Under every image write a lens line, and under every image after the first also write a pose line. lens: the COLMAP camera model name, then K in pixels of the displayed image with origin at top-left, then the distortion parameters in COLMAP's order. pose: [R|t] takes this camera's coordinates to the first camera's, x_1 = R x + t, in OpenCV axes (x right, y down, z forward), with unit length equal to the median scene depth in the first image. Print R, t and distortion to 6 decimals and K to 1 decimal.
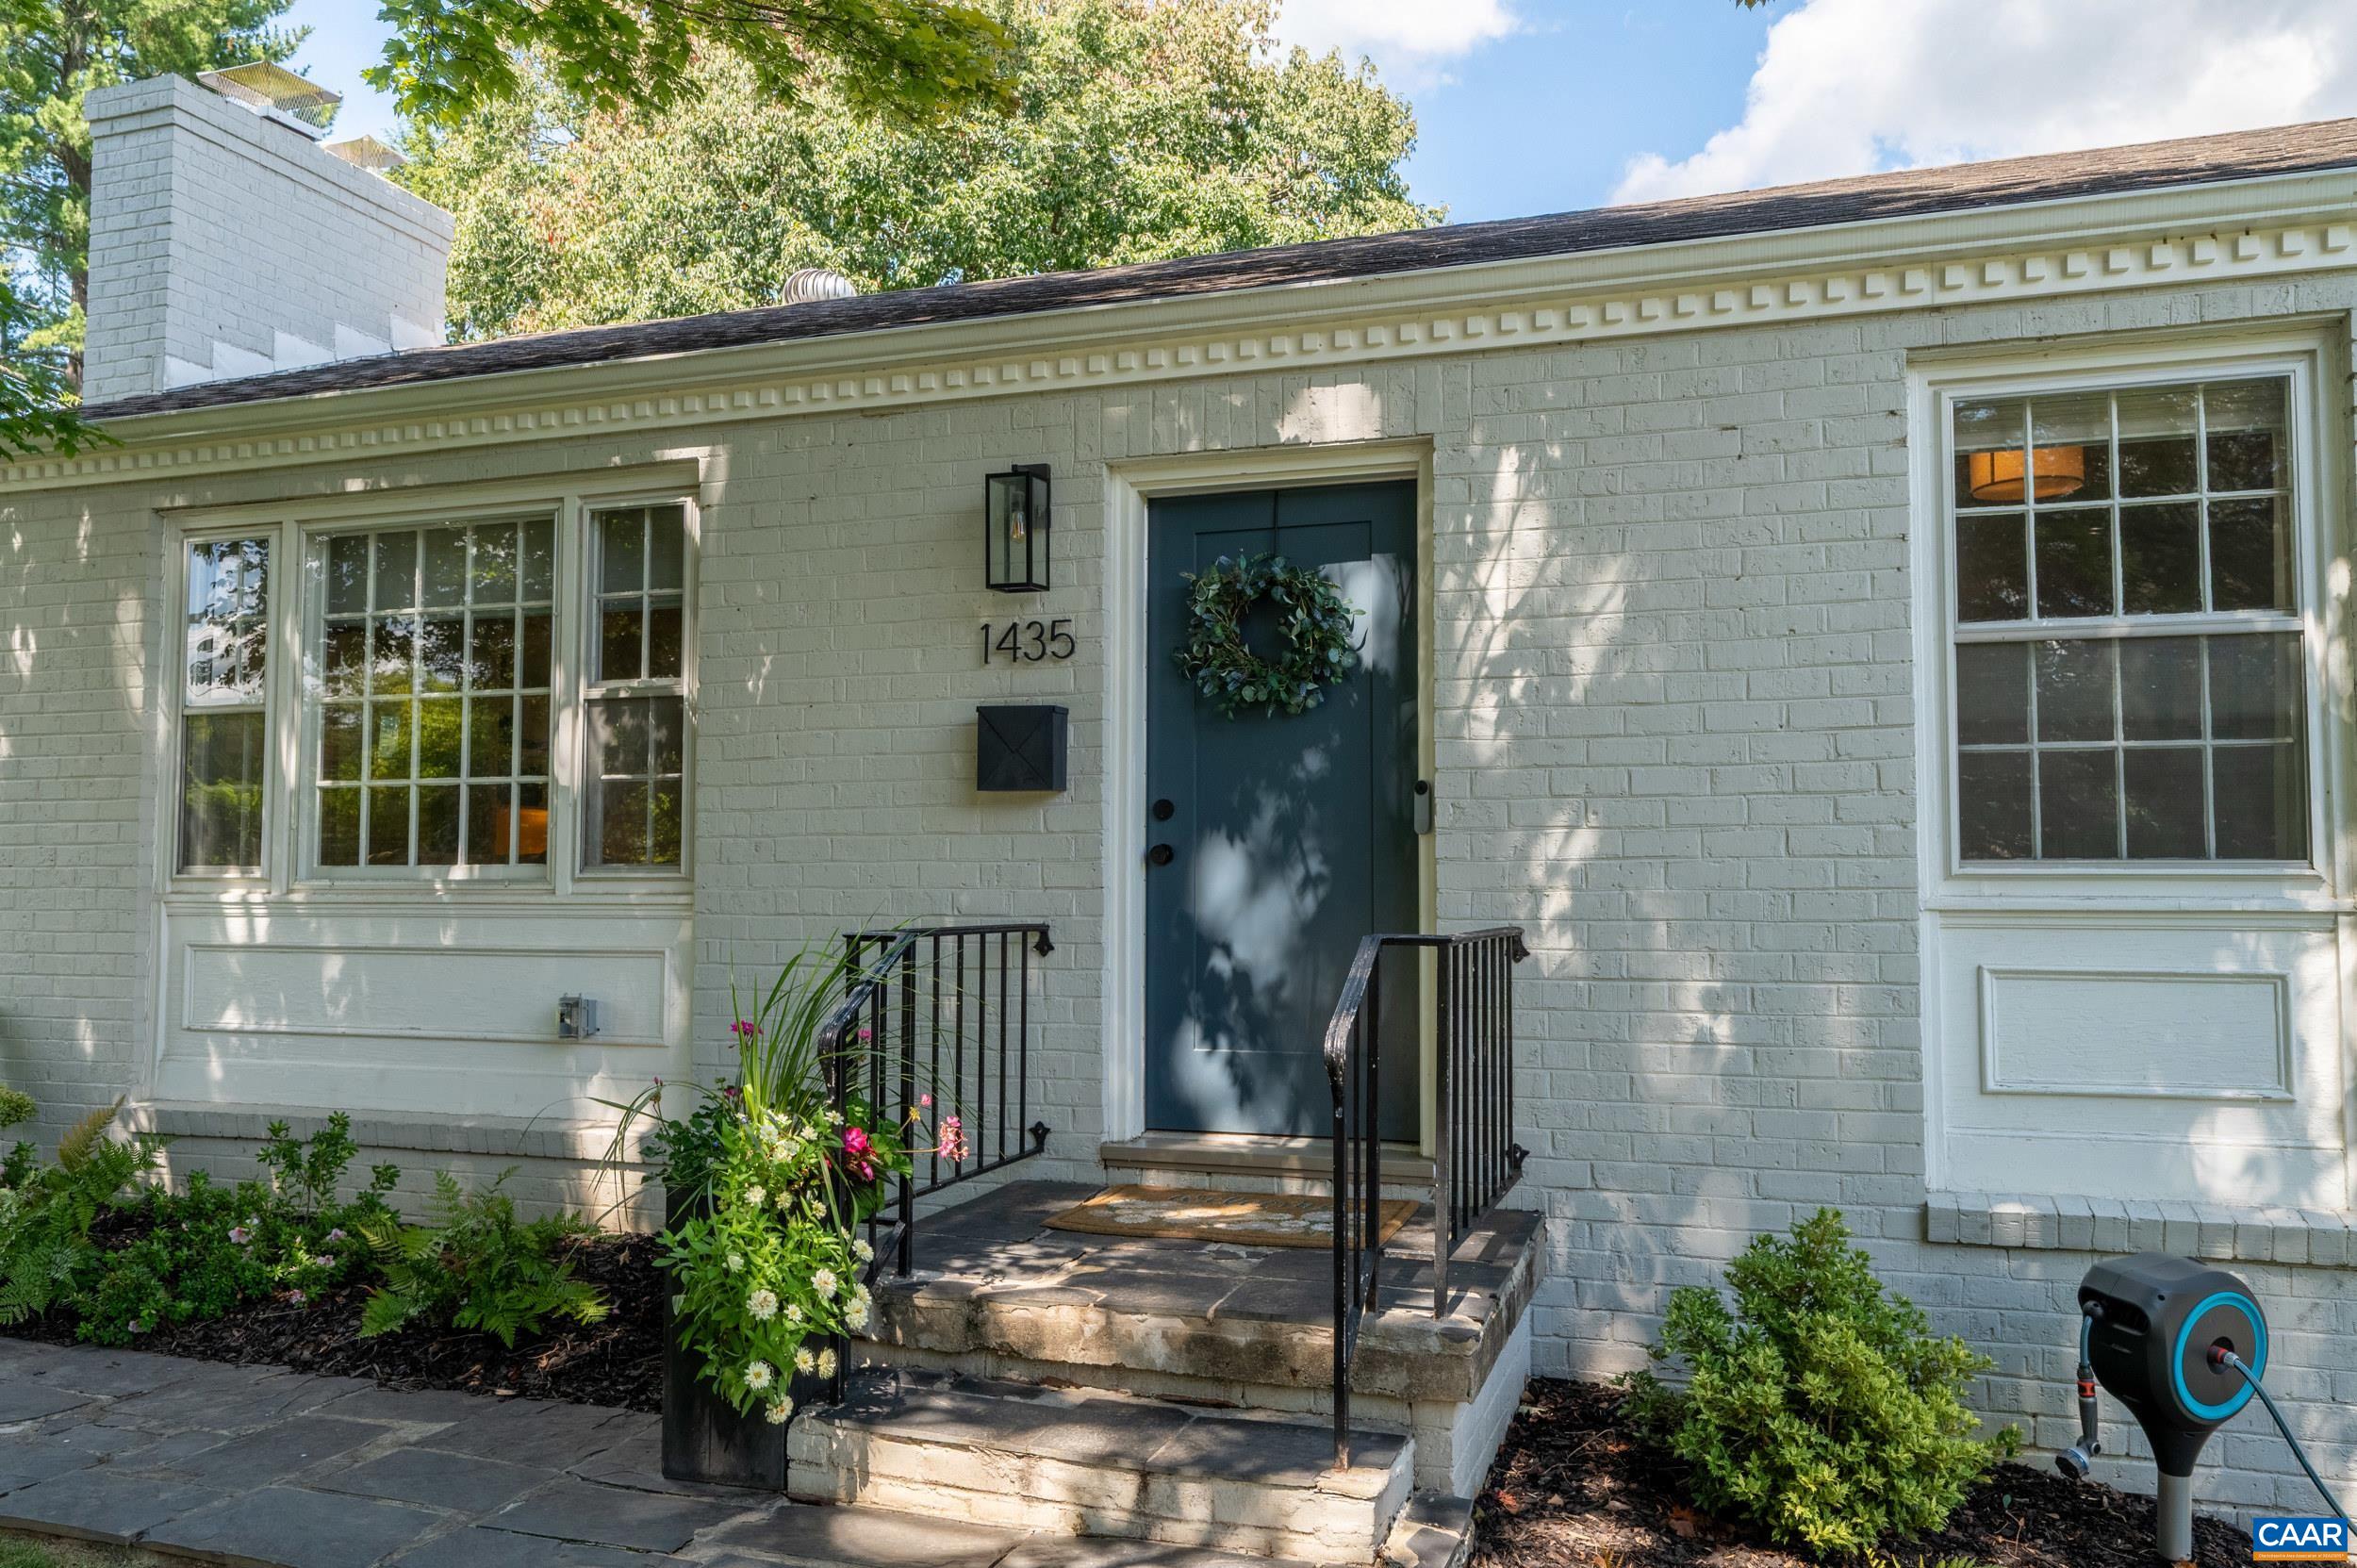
lens RADIAL K [[1736.8, 0, 1193.5], [0, 1736.8, 782.9], [0, 0, 1]] dist [-0.001306, -0.000040]
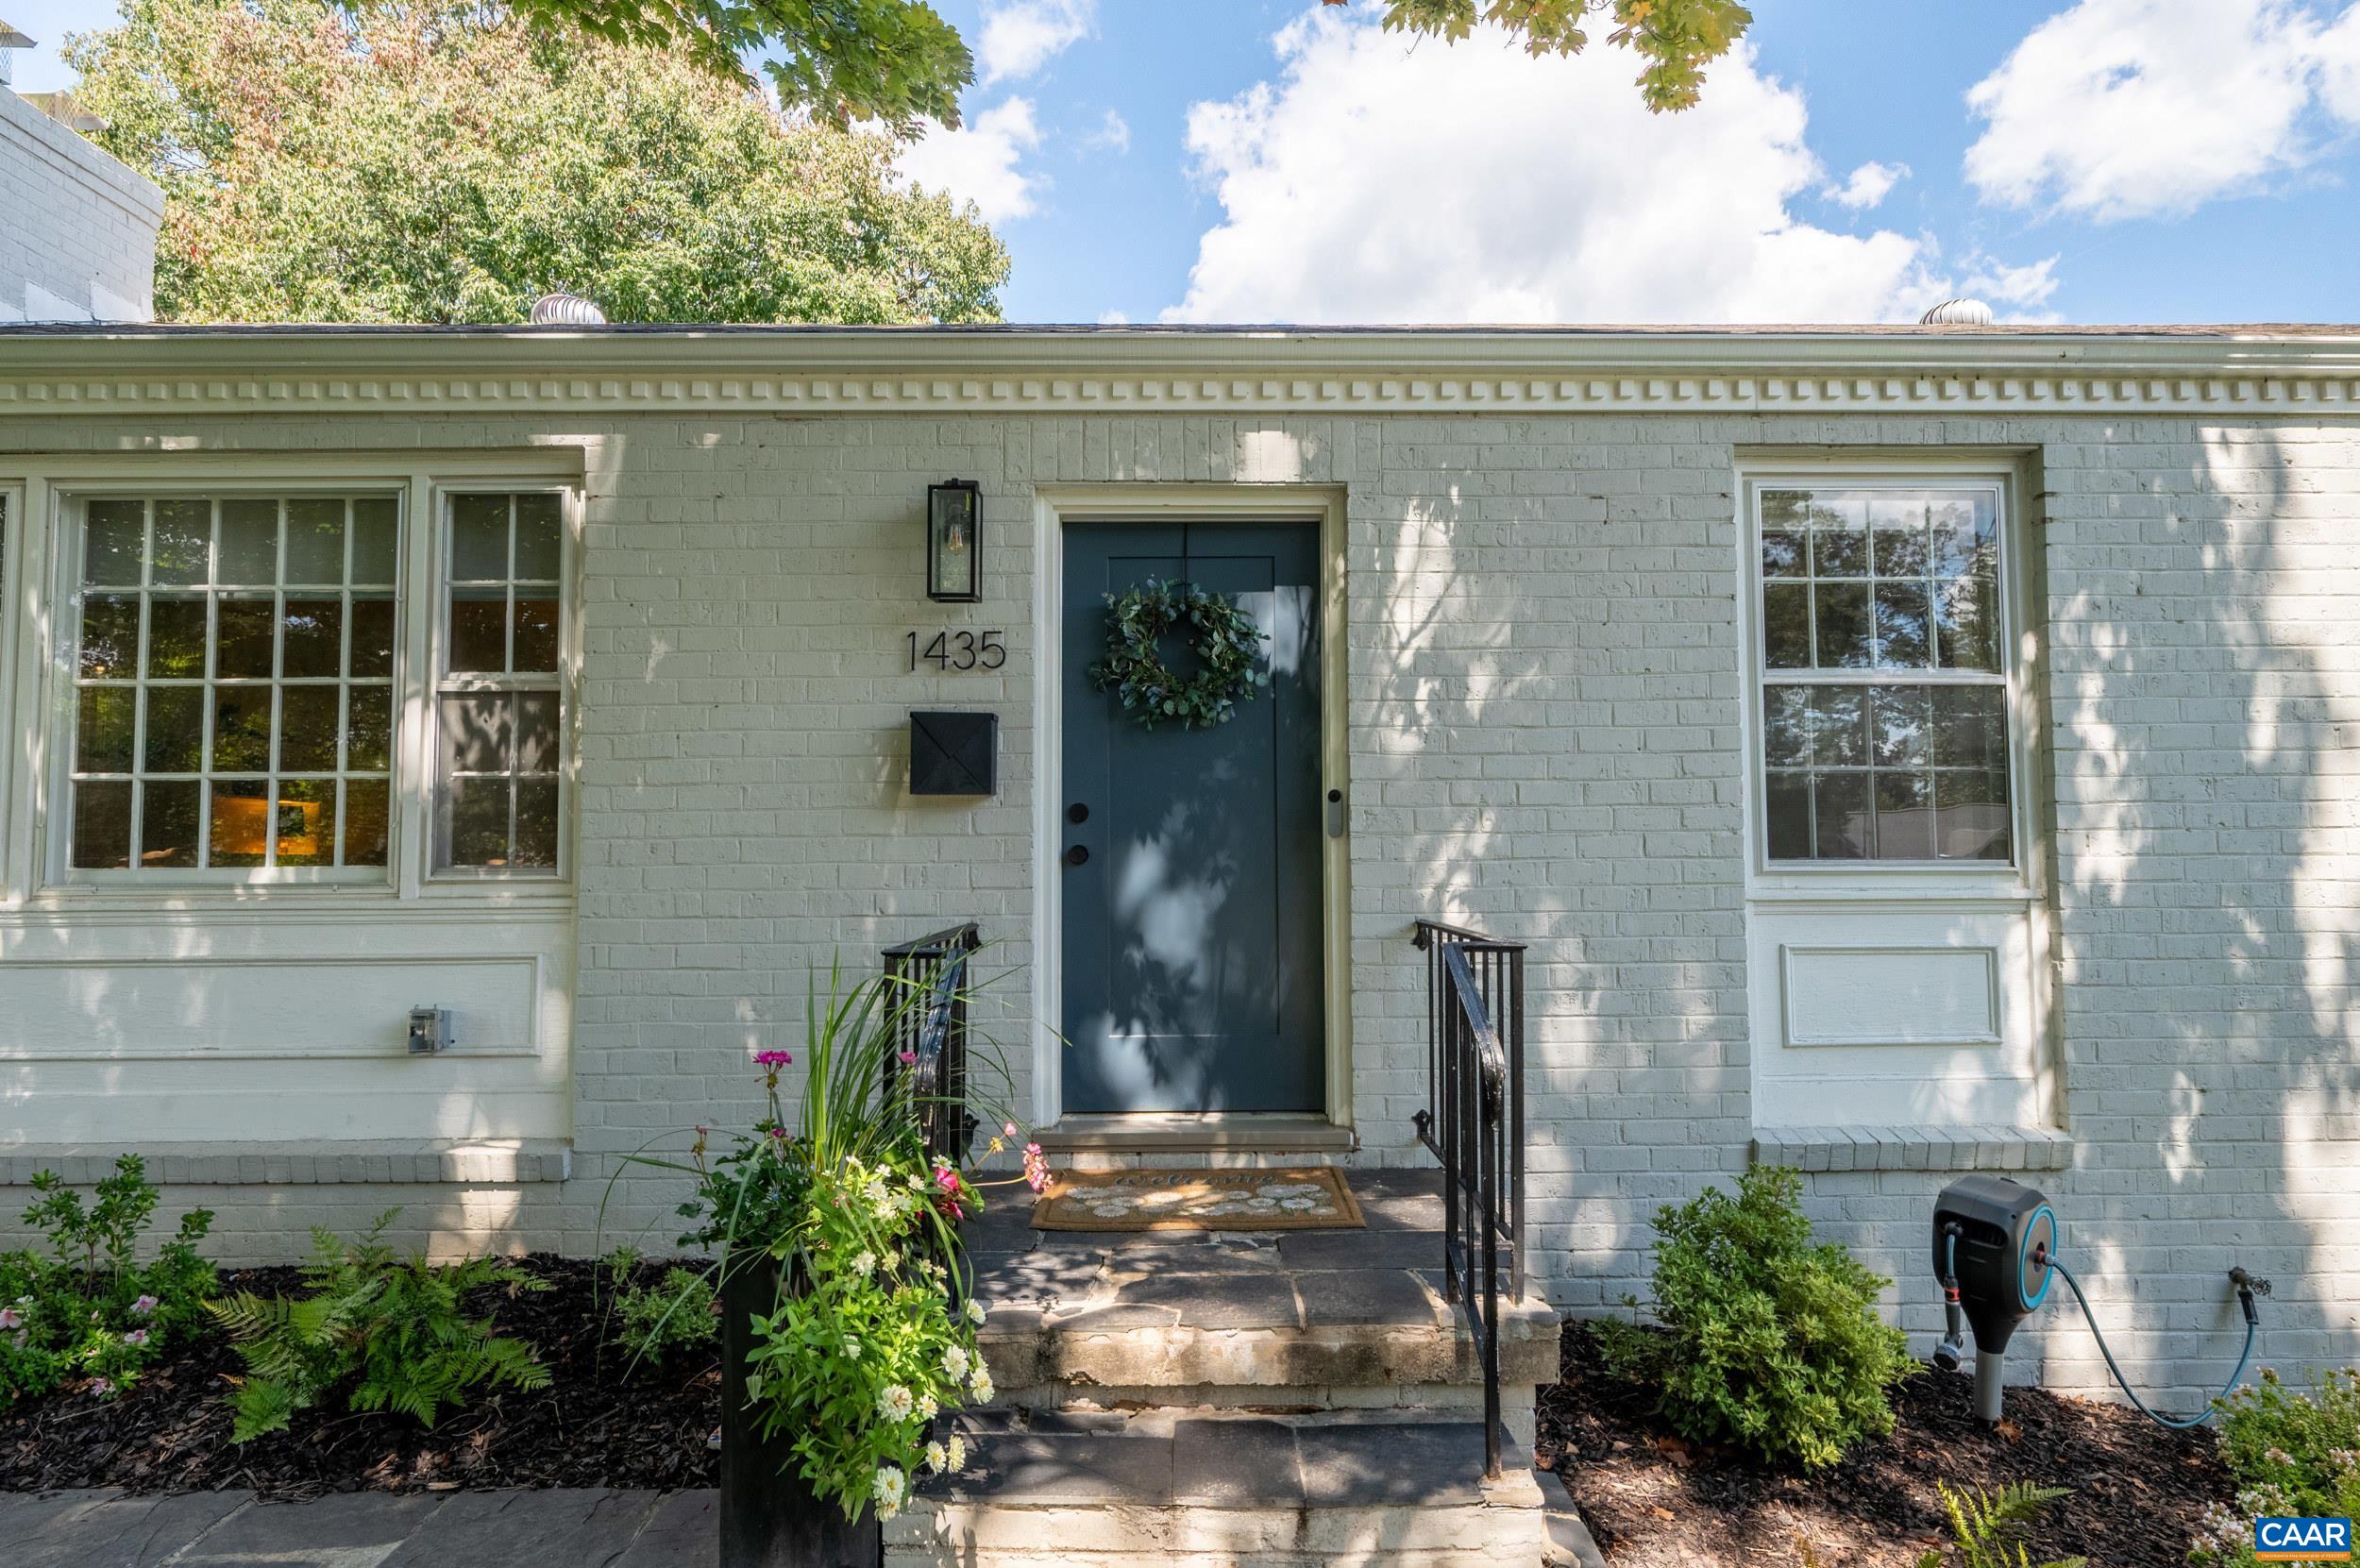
lens RADIAL K [[1309.1, 0, 1197.2], [0, 1309.1, 774.1], [0, 0, 1]] dist [-0.001840, 0.000054]
pose [[0.944650, 0.013338, 0.327810, -0.216232], [-0.013228, 0.999909, -0.002567, -0.007548], [-0.327814, -0.001911, 0.944740, 0.215533]]
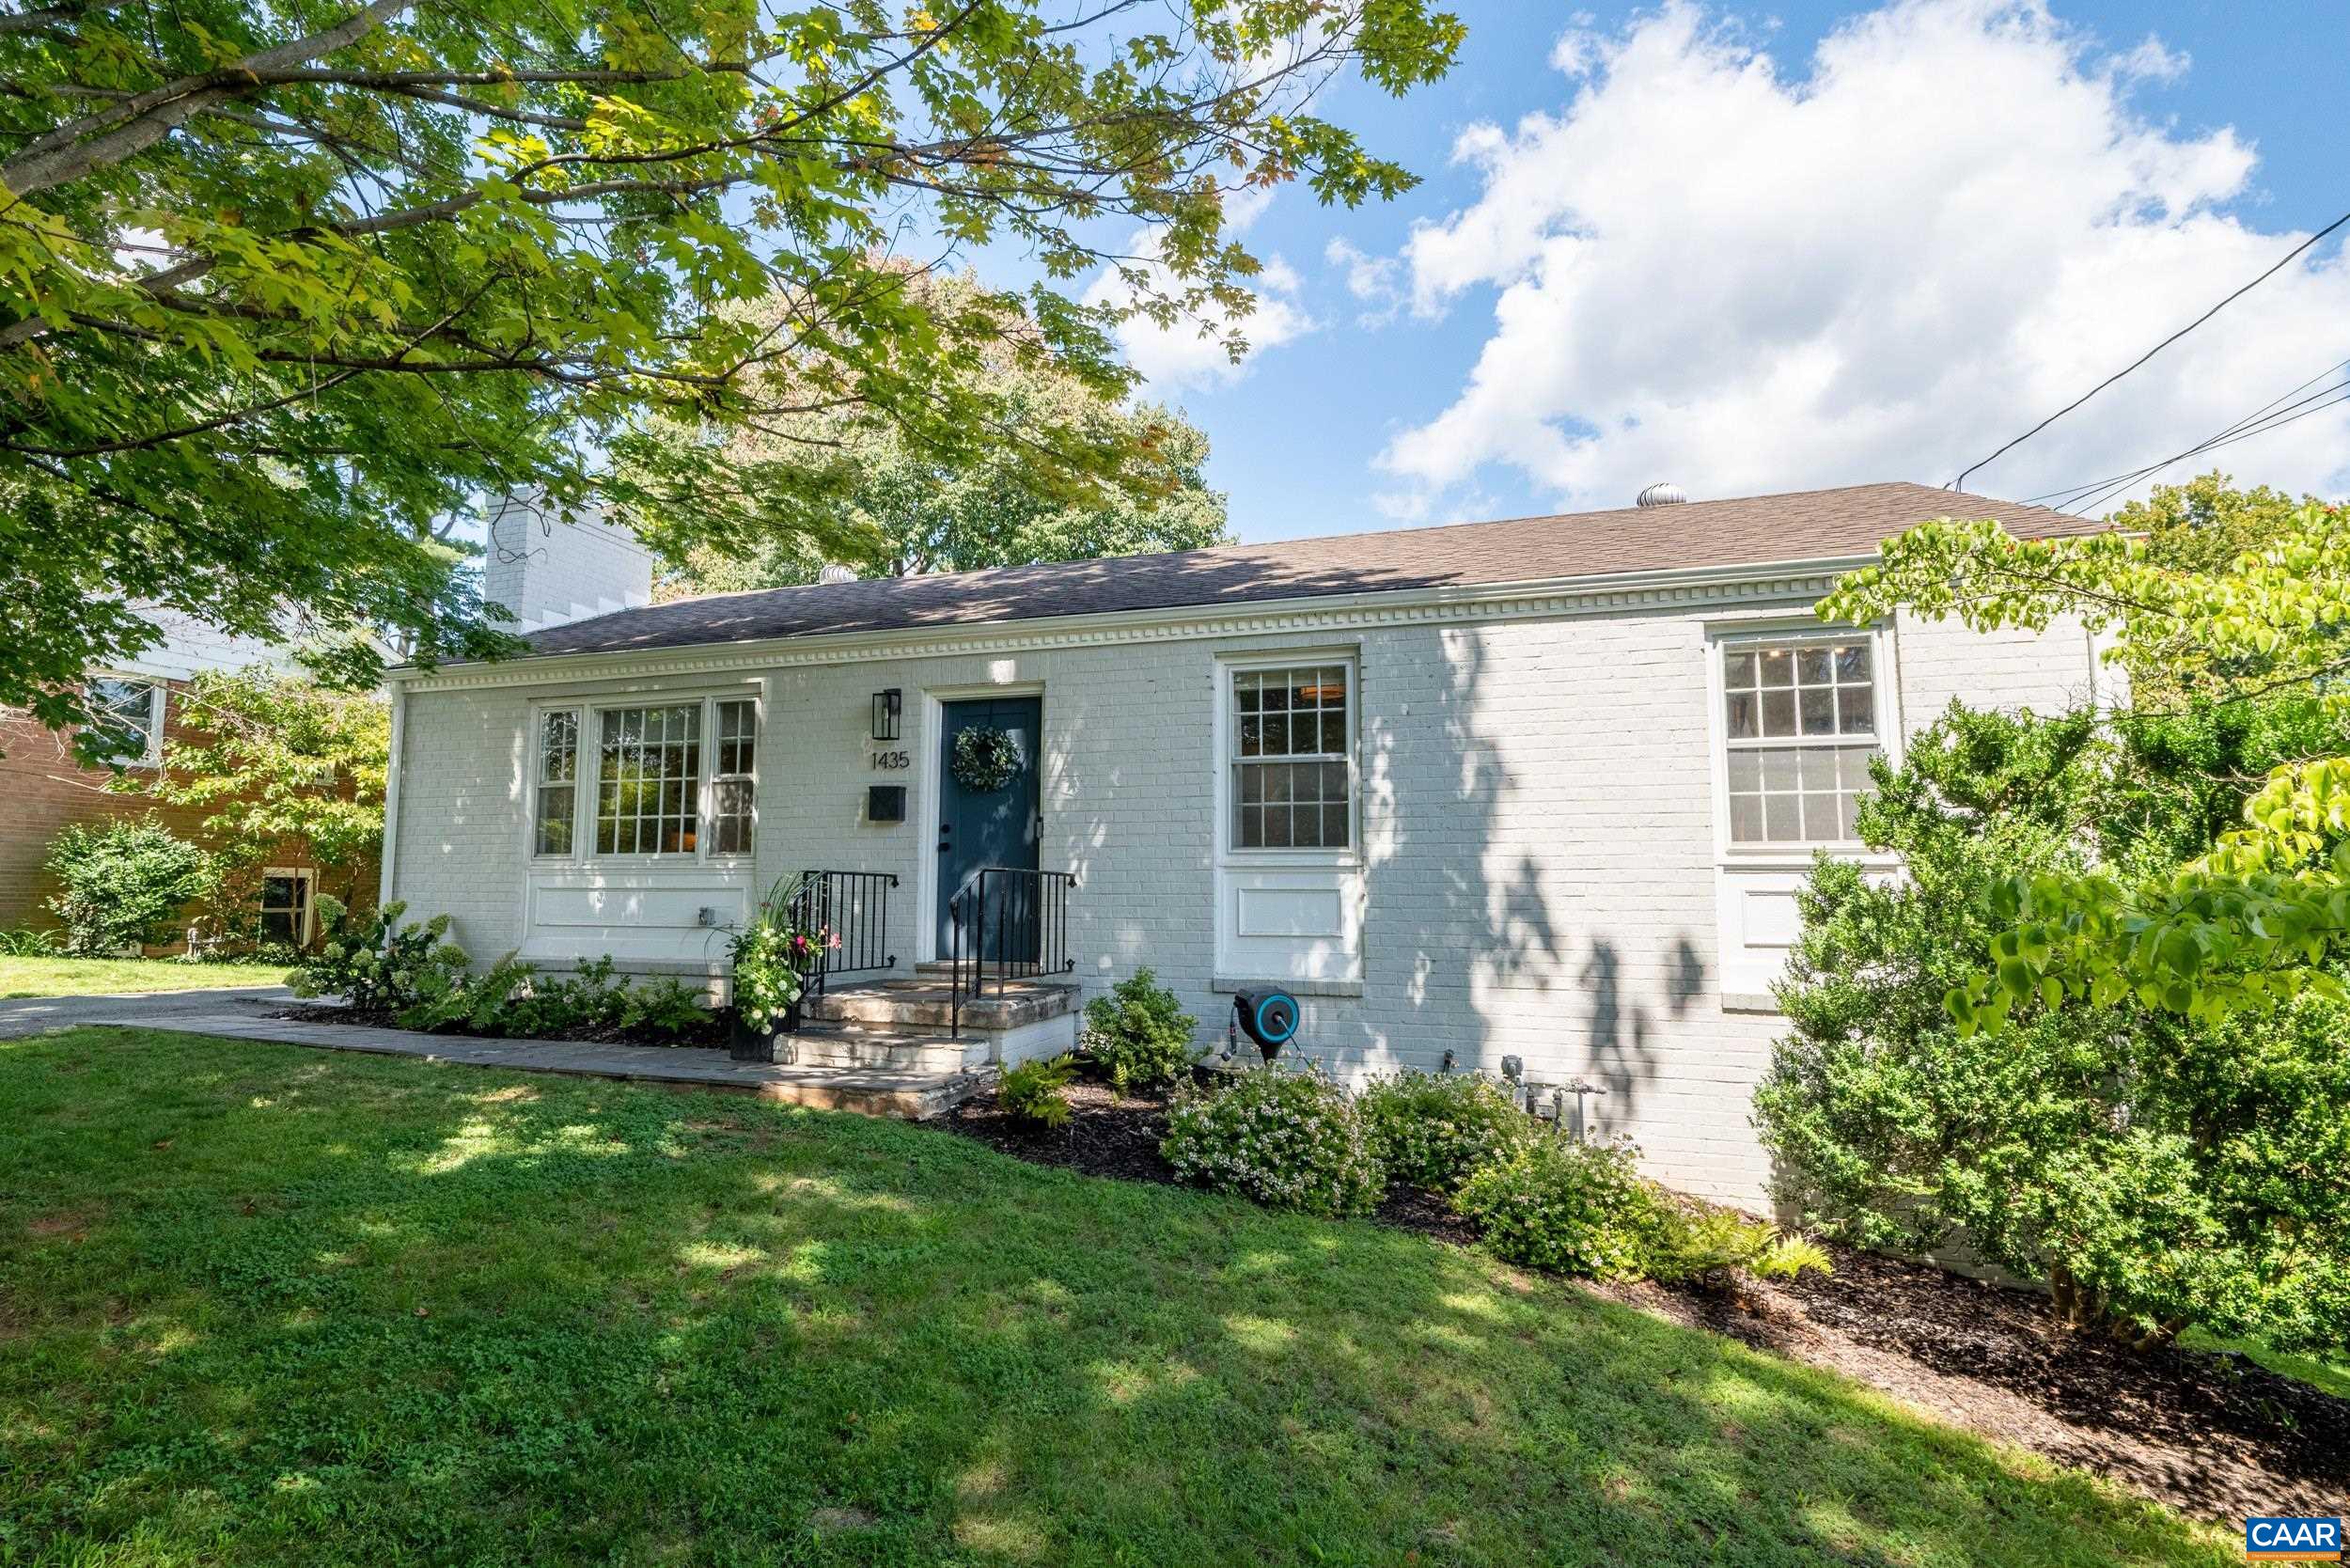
lens RADIAL K [[1184.0, 0, 1134.6], [0, 1184.0, 782.0], [0, 0, 1]] dist [-0.001248, -0.001679]
pose [[0.999972, 0.003797, -0.006451, 0.263215], [-0.004060, 0.999142, -0.041211, 0.017539], [0.006289, 0.041236, 0.999130, -0.680793]]
